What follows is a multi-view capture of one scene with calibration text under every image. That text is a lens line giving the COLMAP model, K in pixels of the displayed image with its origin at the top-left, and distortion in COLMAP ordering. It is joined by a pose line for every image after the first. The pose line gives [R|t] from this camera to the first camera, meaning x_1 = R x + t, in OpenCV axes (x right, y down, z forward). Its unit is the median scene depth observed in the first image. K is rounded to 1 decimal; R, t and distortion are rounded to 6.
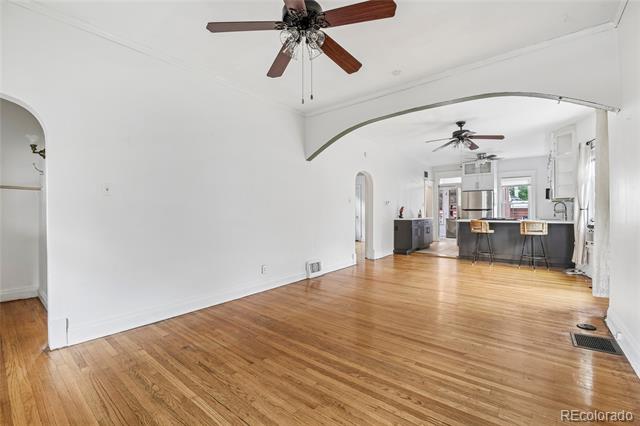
lens RADIAL K [[278.3, 0, 318.1], [0, 278.3, 210.8], [0, 0, 1]] dist [-0.009974, -0.001060]
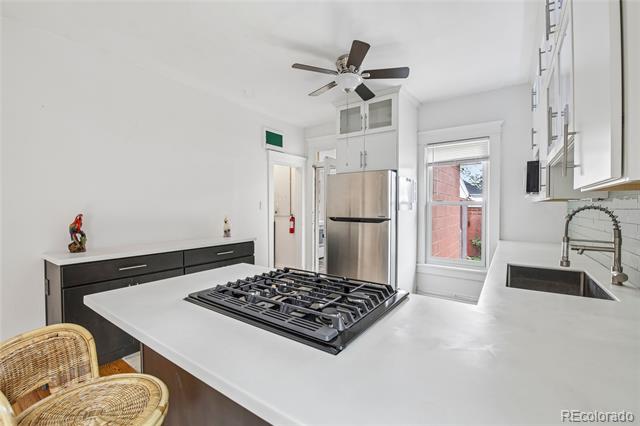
lens RADIAL K [[278.3, 0, 322.5], [0, 278.3, 210.5], [0, 0, 1]] dist [-0.009974, -0.001060]
pose [[0.997491, 0.005322, 0.070590, 0.482168], [-0.005999, 0.999938, 0.009391, -0.020003], [-0.070535, -0.009791, 0.997461, 0.593439]]
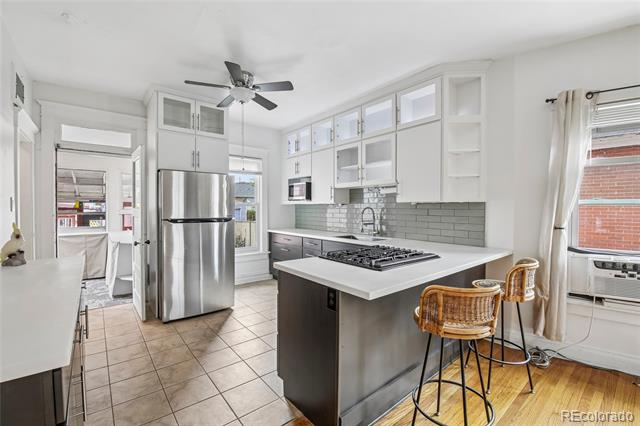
lens RADIAL K [[278.3, 0, 323.1], [0, 278.3, 214.7], [0, 0, 1]] dist [-0.009974, -0.001060]
pose [[0.185891, -0.020020, 0.982366, 0.209735], [0.000652, 0.999795, 0.020252, -0.019484], [-0.982570, -0.003124, 0.185865, 0.739449]]
